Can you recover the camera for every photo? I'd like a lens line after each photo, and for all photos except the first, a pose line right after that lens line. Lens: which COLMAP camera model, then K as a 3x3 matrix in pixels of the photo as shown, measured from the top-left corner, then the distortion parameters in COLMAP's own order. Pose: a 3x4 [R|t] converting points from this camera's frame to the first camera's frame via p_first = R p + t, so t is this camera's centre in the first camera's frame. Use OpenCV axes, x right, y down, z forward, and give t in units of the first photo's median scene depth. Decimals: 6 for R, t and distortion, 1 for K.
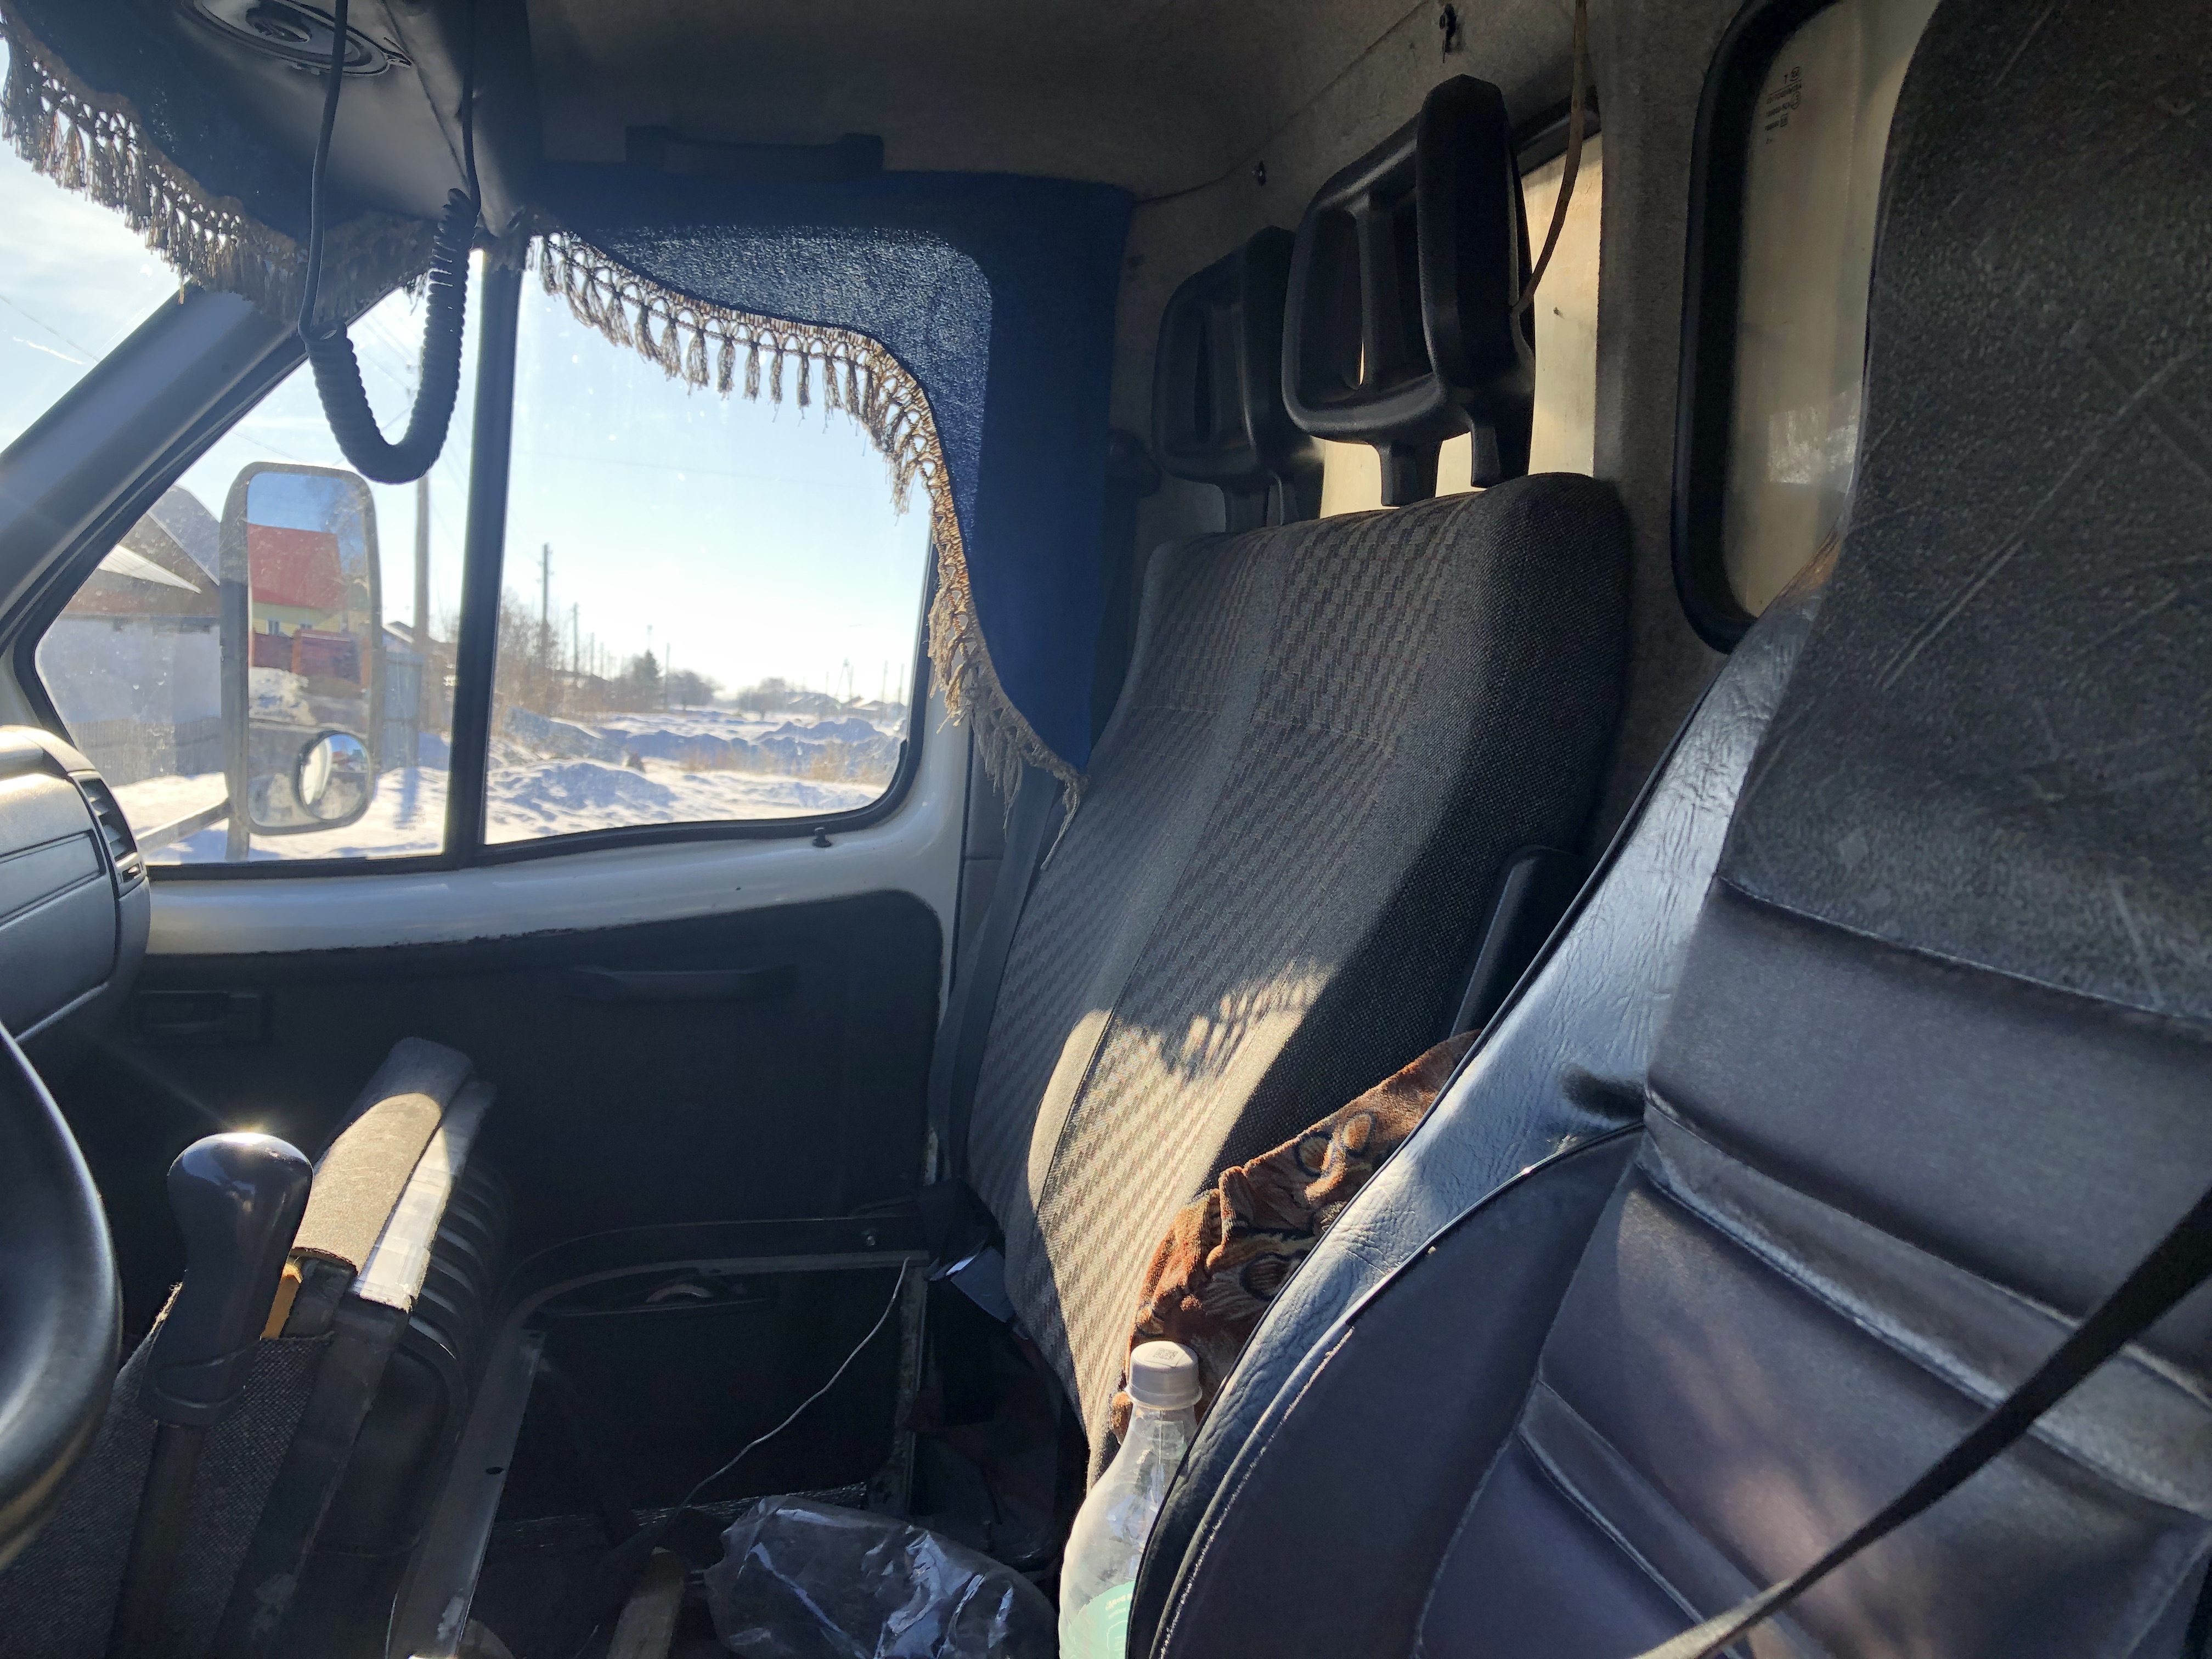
lens RADIAL K [[1834.2, 0, 1112.7], [0, 1834.2, 840.8], [0, 0, 1]] dist [0.014228, -0.009843]
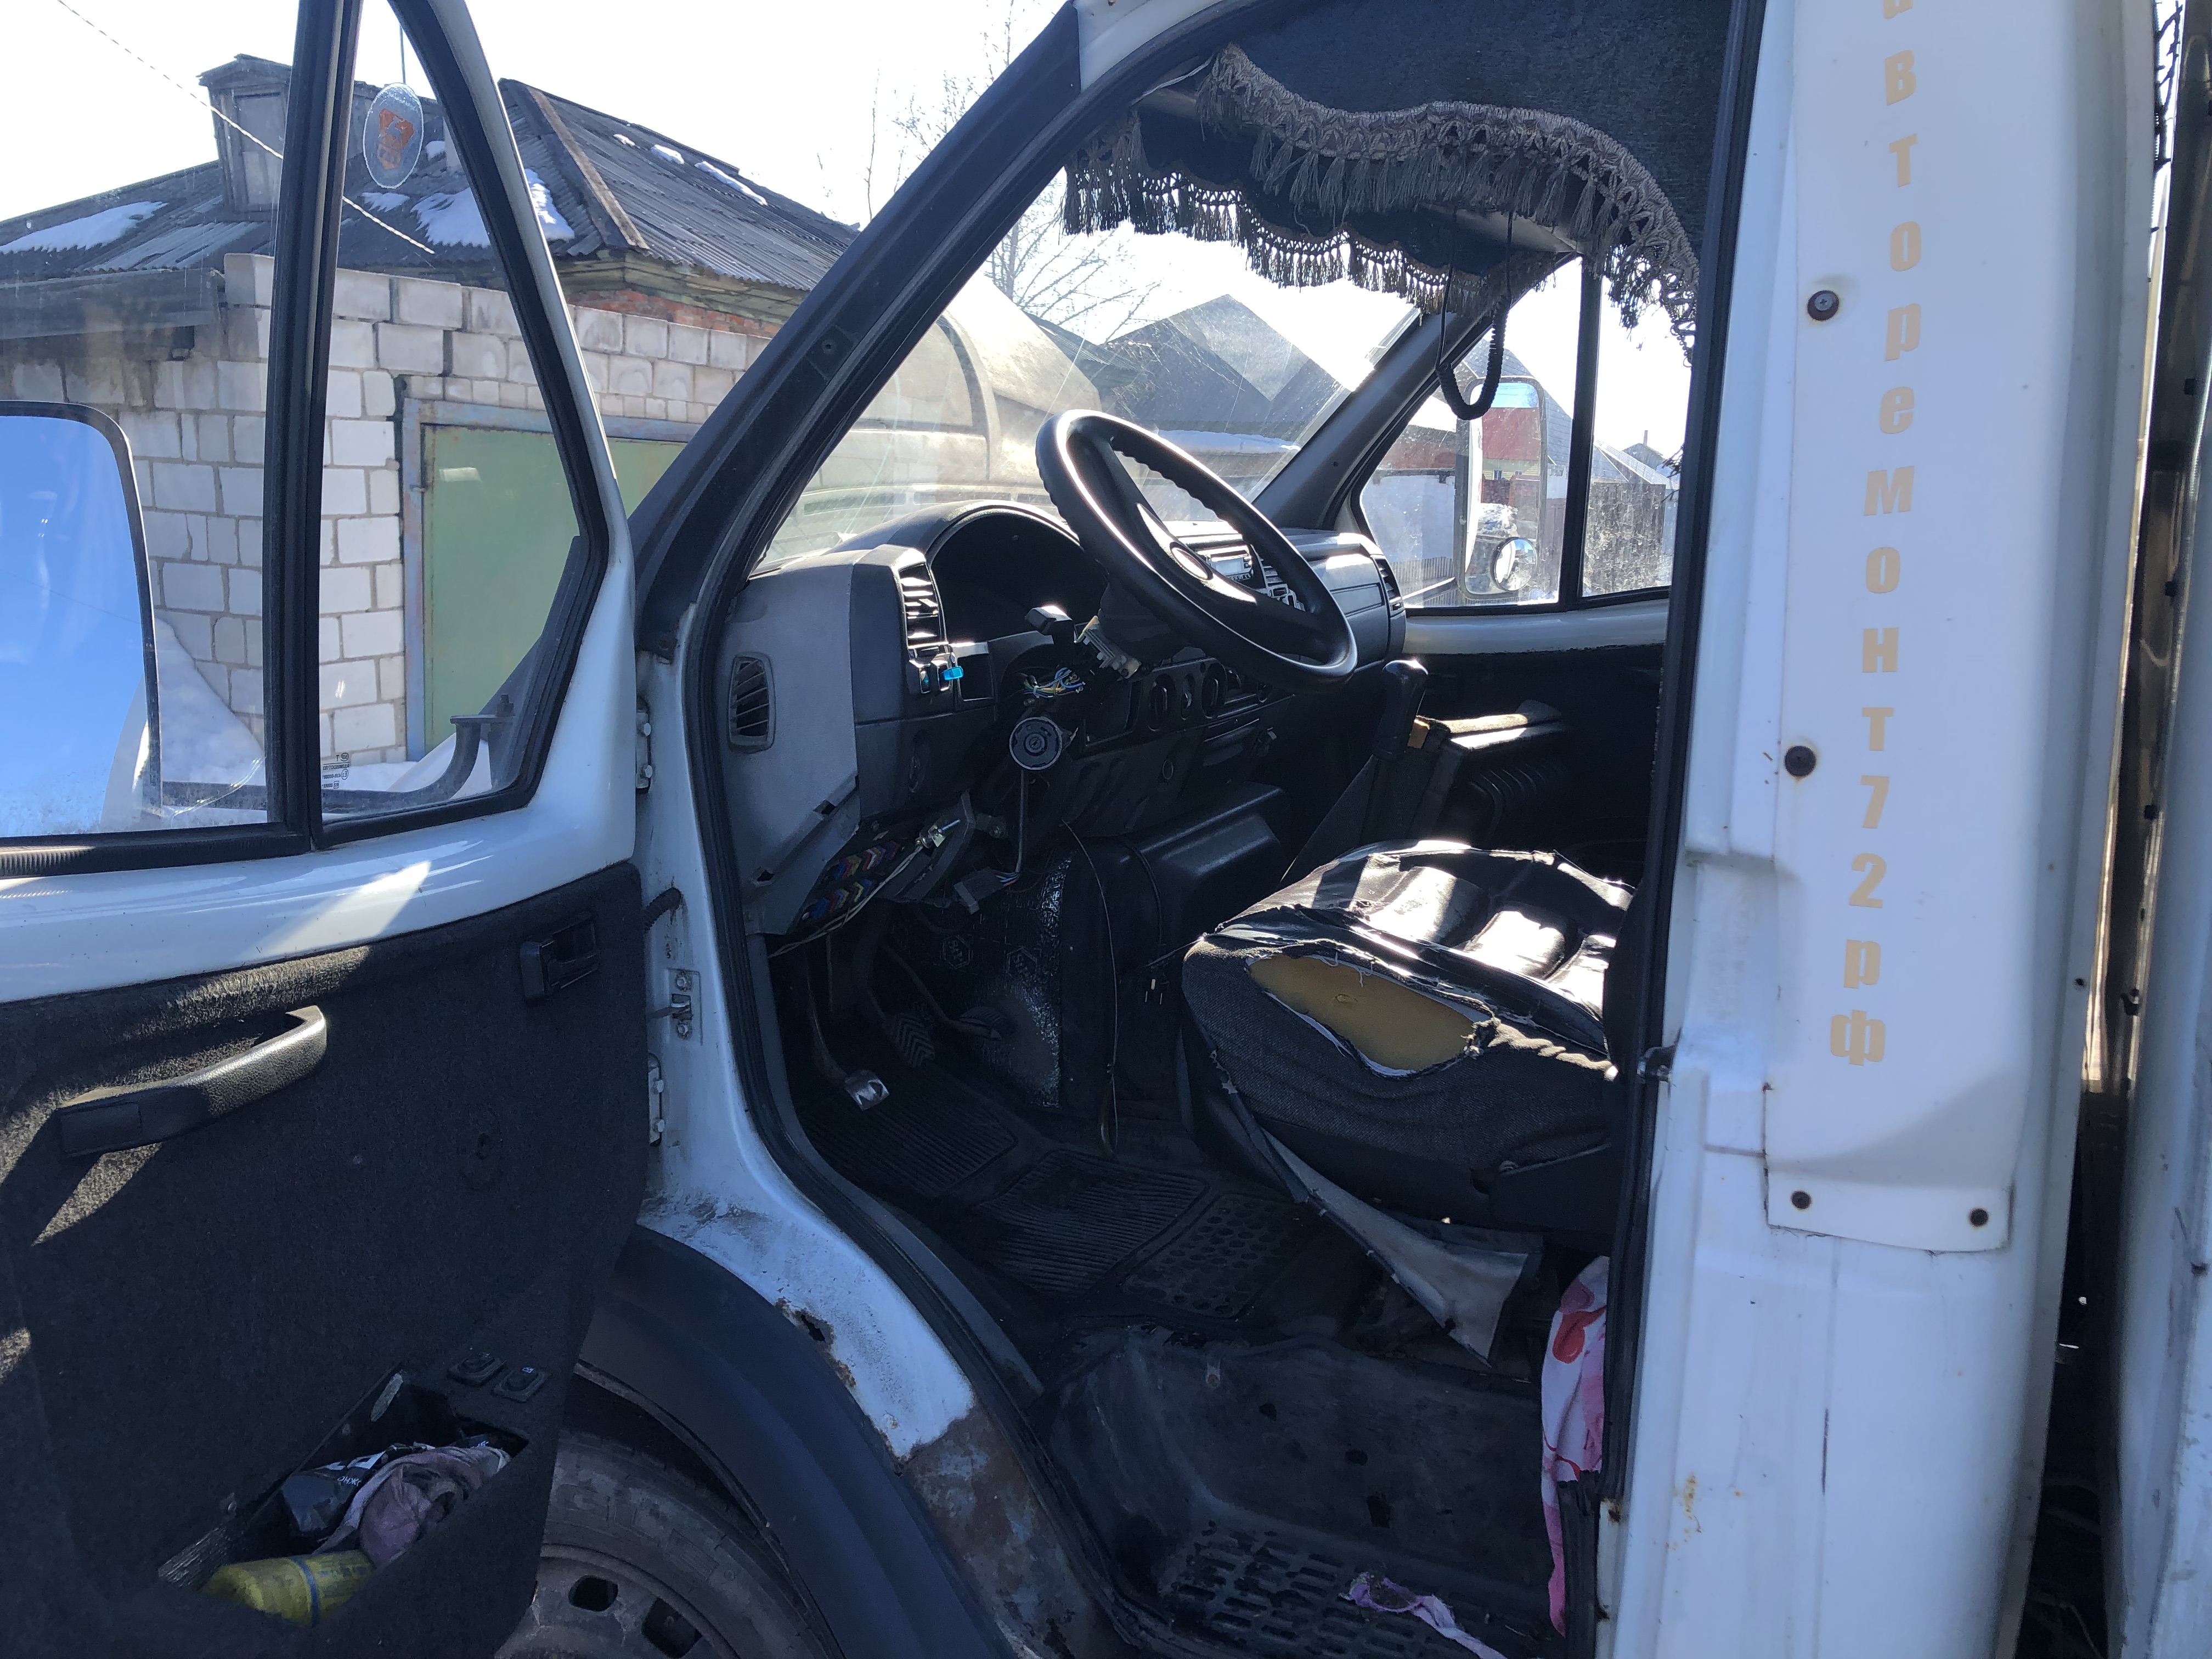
lens RADIAL K [[1834.2, 0, 1101.2], [0, 1834.2, 842.7], [0, 0, 1]] dist [0.014228, -0.009843]
pose [[0.778593, 0.071408, -0.623453, 0.477724], [-0.015478, 0.995388, 0.094679, 0.089838], [0.627338, -0.064067, 0.776107, -0.764107]]
